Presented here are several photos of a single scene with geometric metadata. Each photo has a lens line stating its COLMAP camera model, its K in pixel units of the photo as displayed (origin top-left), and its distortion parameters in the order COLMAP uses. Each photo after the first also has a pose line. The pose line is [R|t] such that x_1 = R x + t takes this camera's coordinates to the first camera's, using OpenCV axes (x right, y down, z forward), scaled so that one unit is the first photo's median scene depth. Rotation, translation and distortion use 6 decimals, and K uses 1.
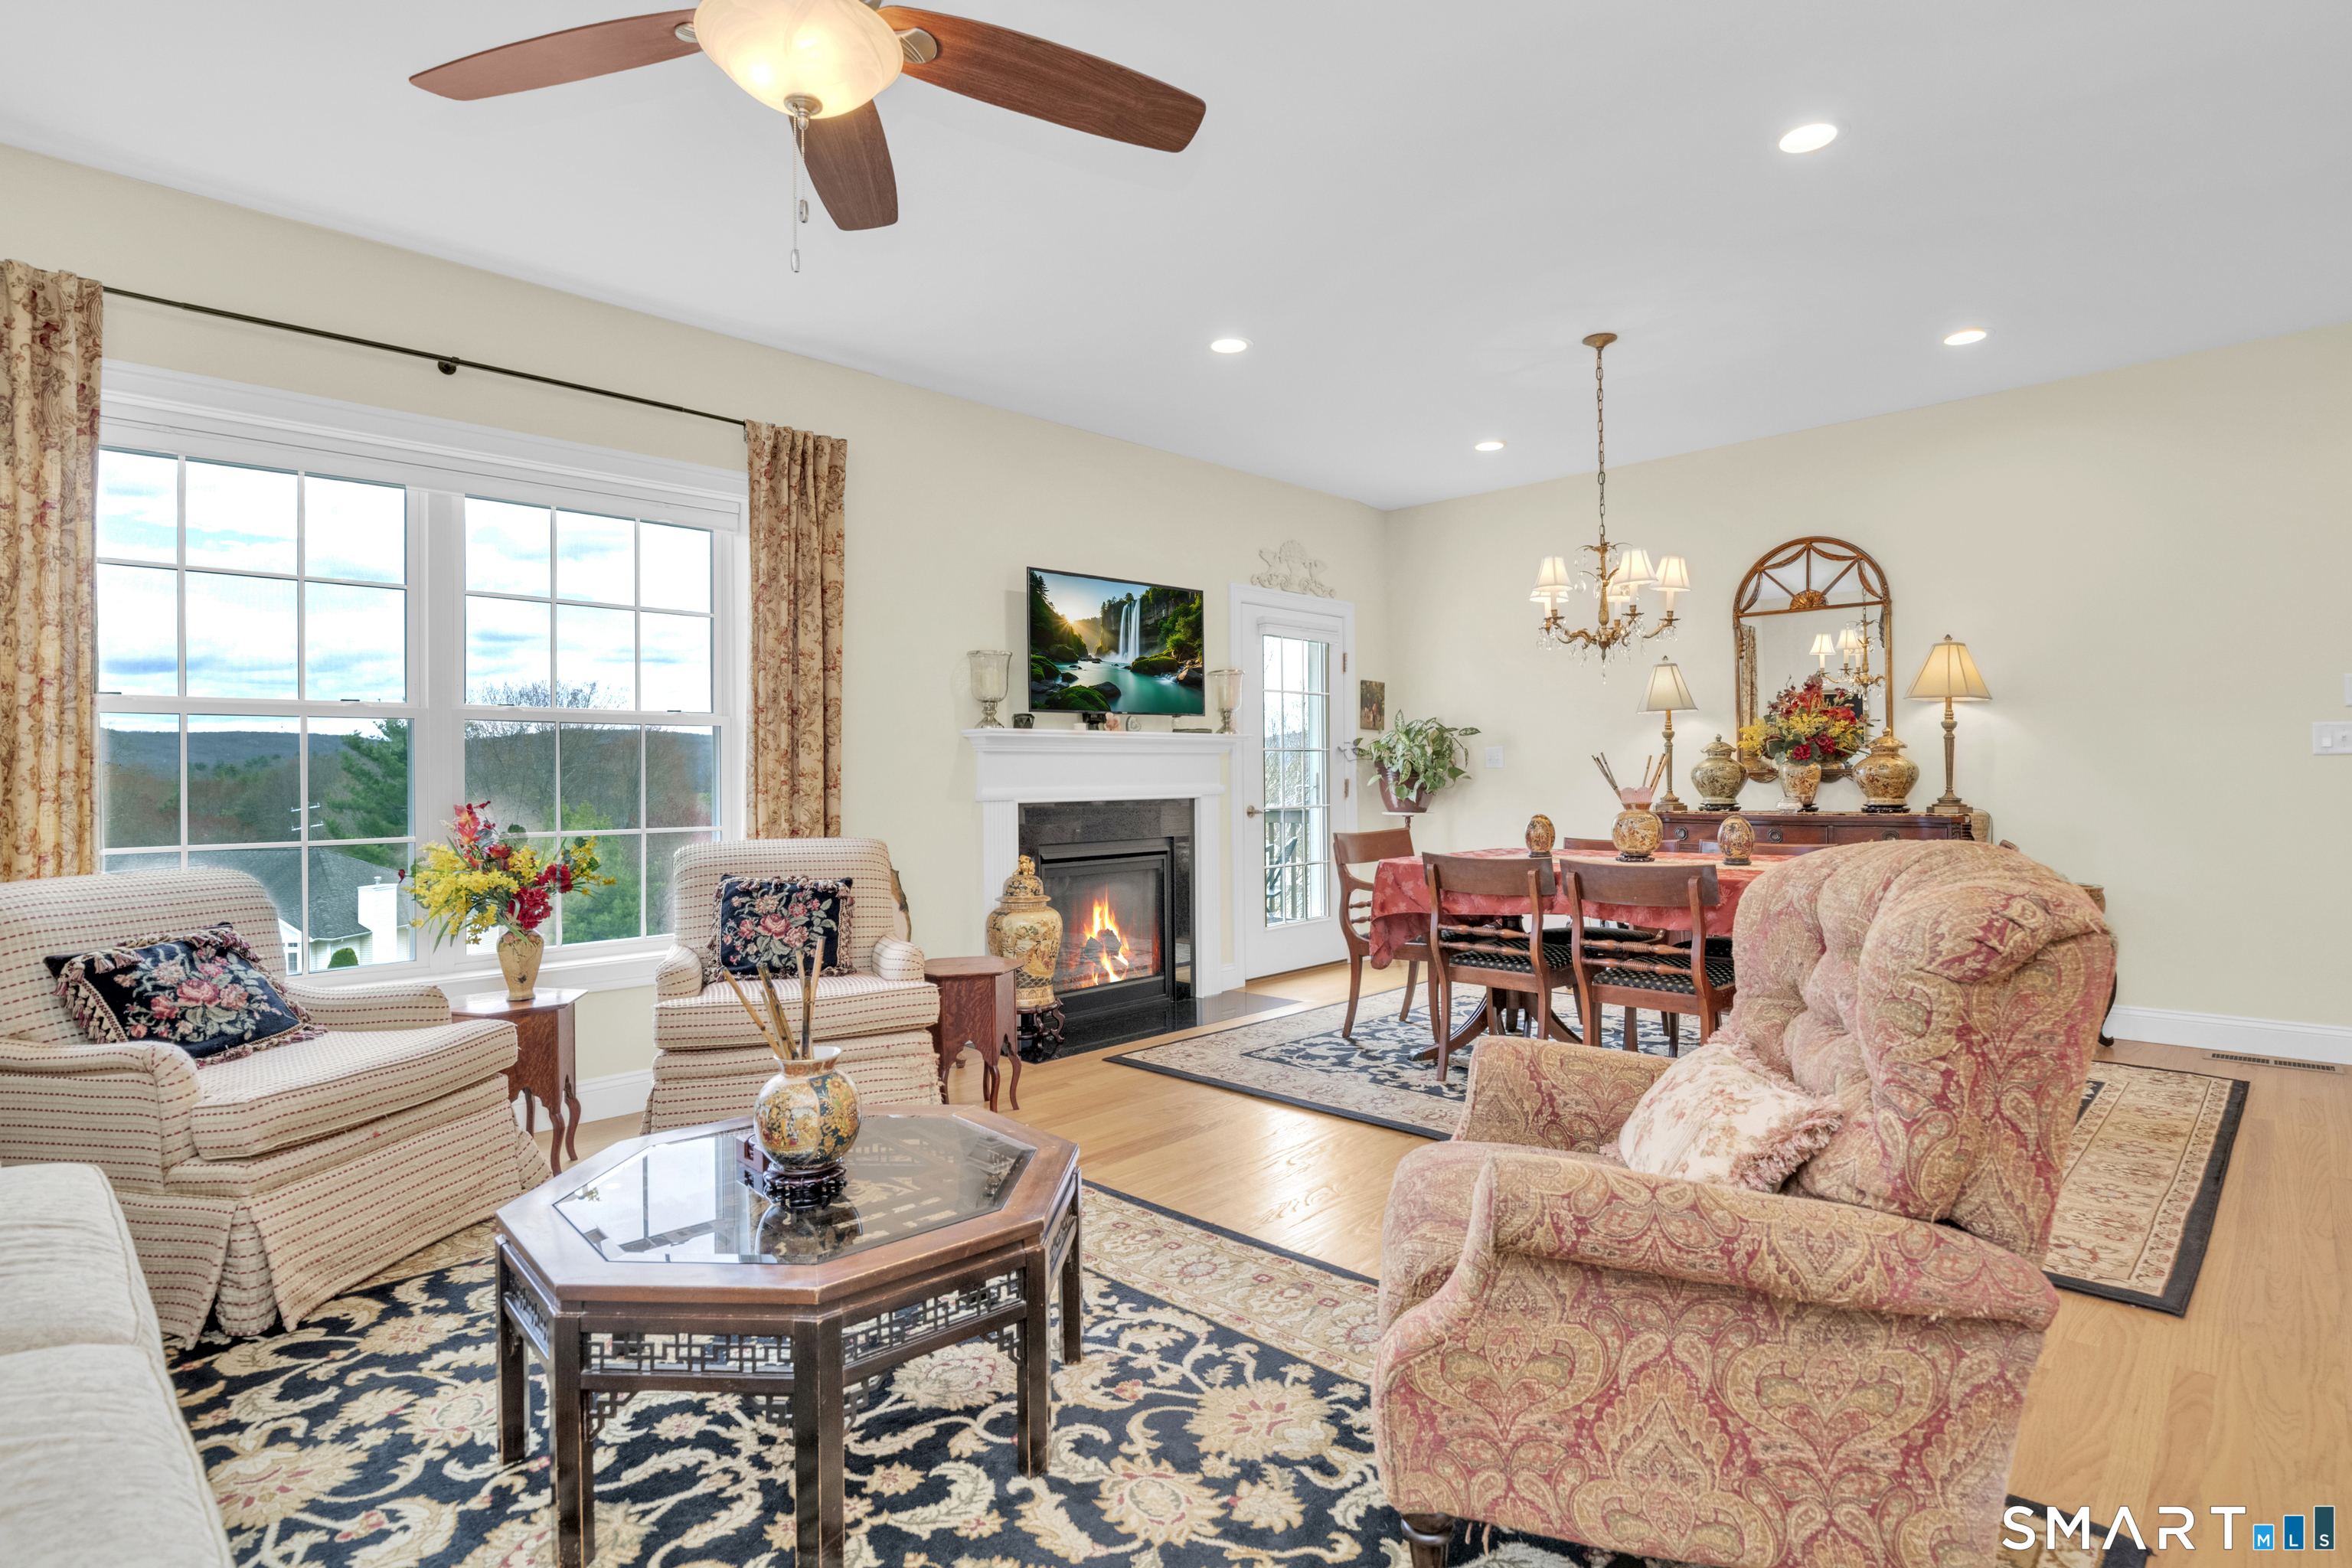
lens RADIAL K [[1148.4, 0, 1197.4], [0, 1148.4, 772.6], [0, 0, 1]] dist [-0.009993, -0.005105]
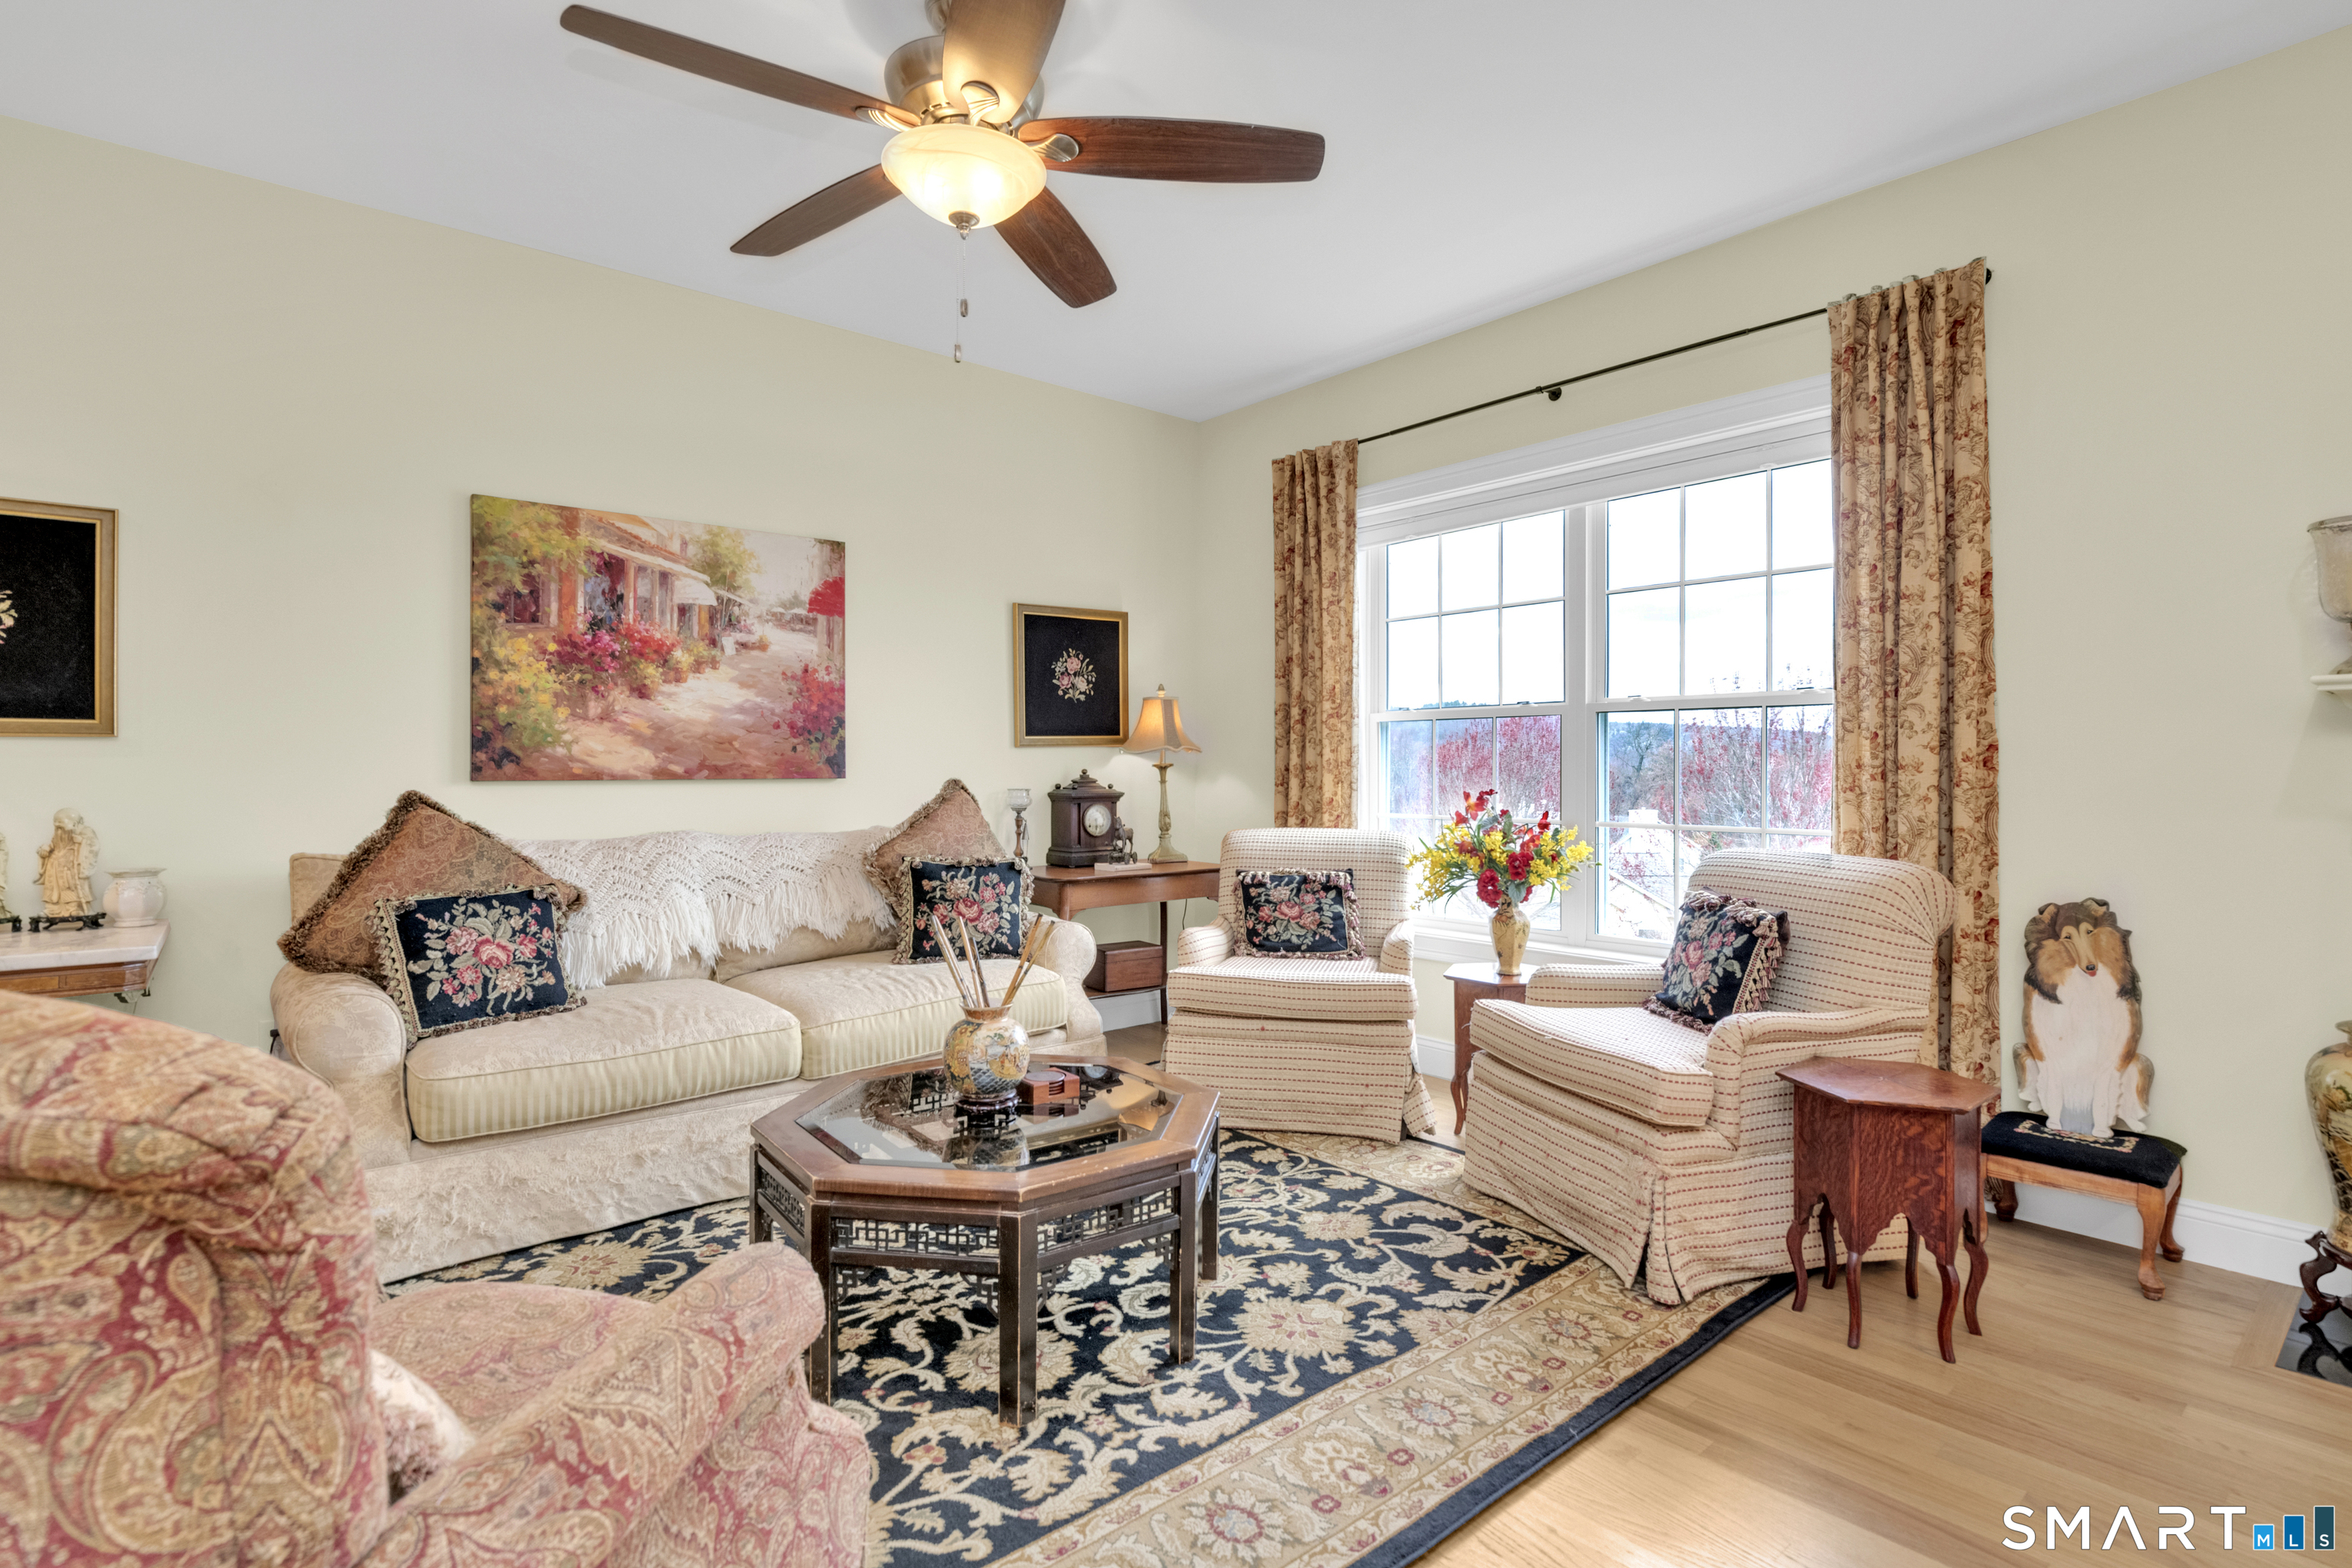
lens RADIAL K [[1148.4, 0, 1199.4], [0, 1148.4, 765.9], [0, 0, 1]] dist [-0.009993, -0.005105]
pose [[-0.084860, 0.007503, -0.996365, 0.329262], [0.001980, 0.999971, 0.007362, -0.003942], [0.996391, -0.001348, -0.084872, 0.522585]]
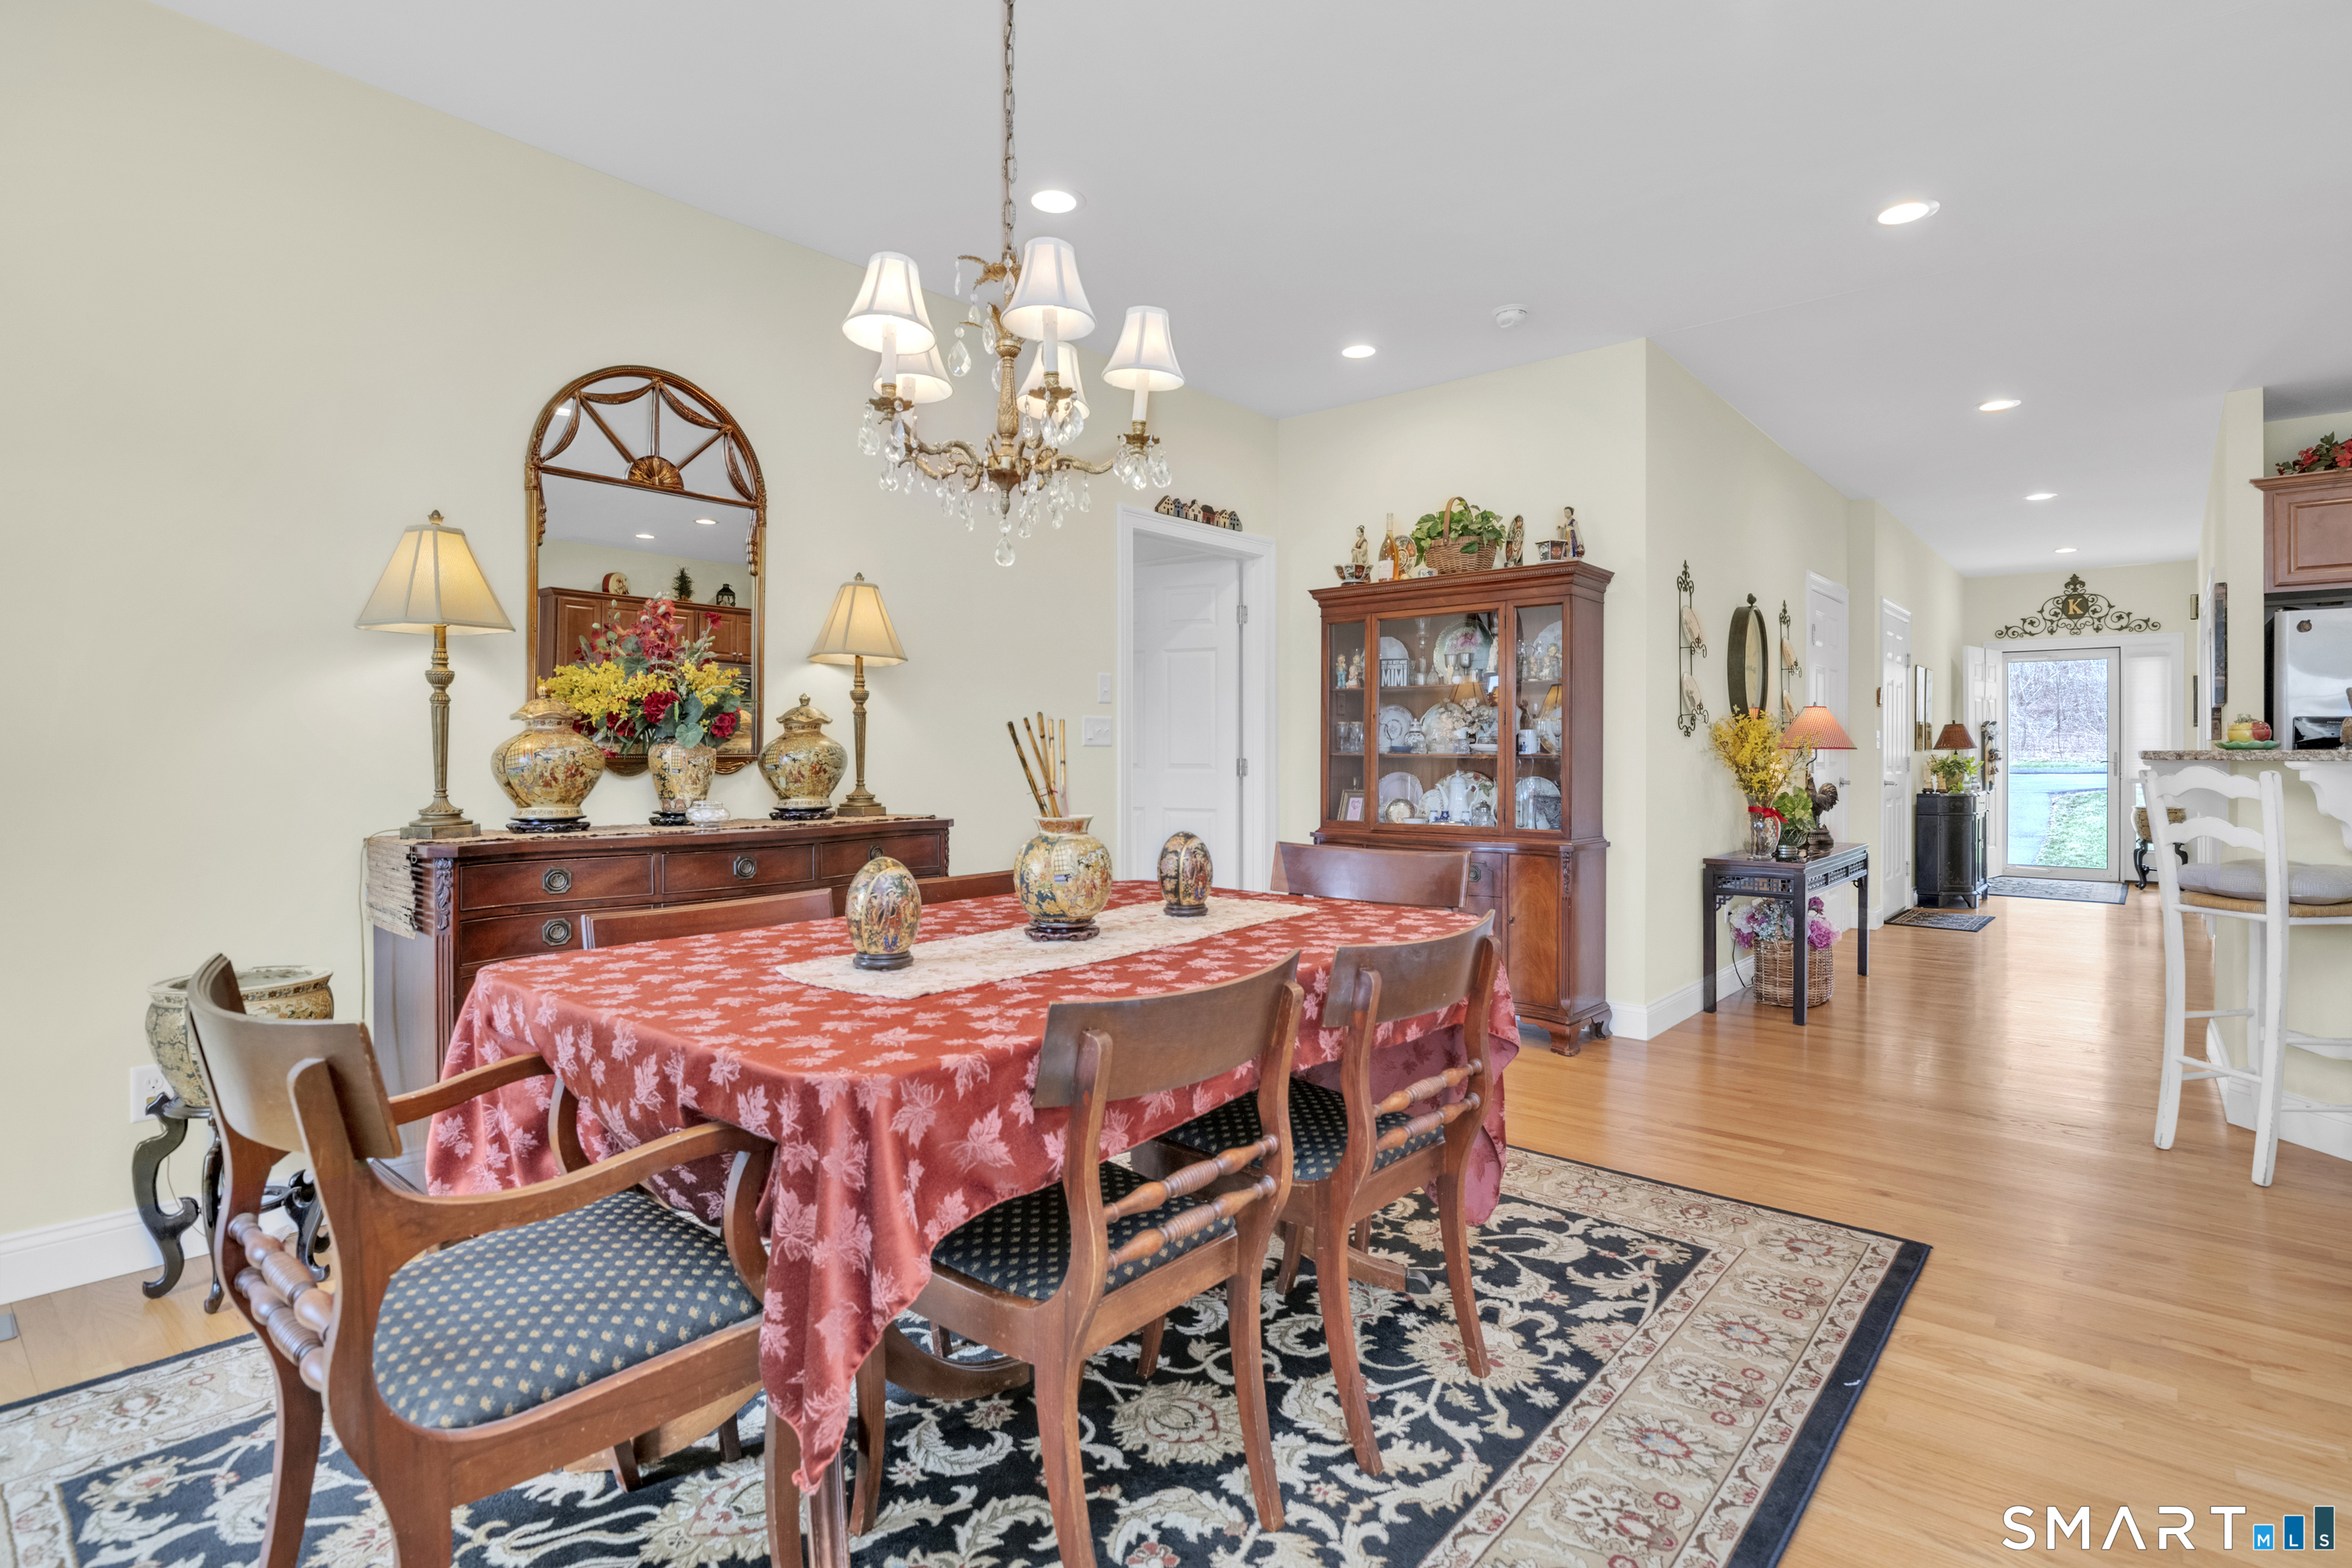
lens RADIAL K [[1156.9, 0, 1197.9], [0, 1156.9, 768.1], [0, 0, 1]] dist [-0.023690, -0.000758]
pose [[-0.074185, -0.004473, 0.997234, -0.099344], [-0.004867, 0.999980, 0.004123, 0.000841], [-0.997233, -0.004547, -0.074205, 0.812300]]
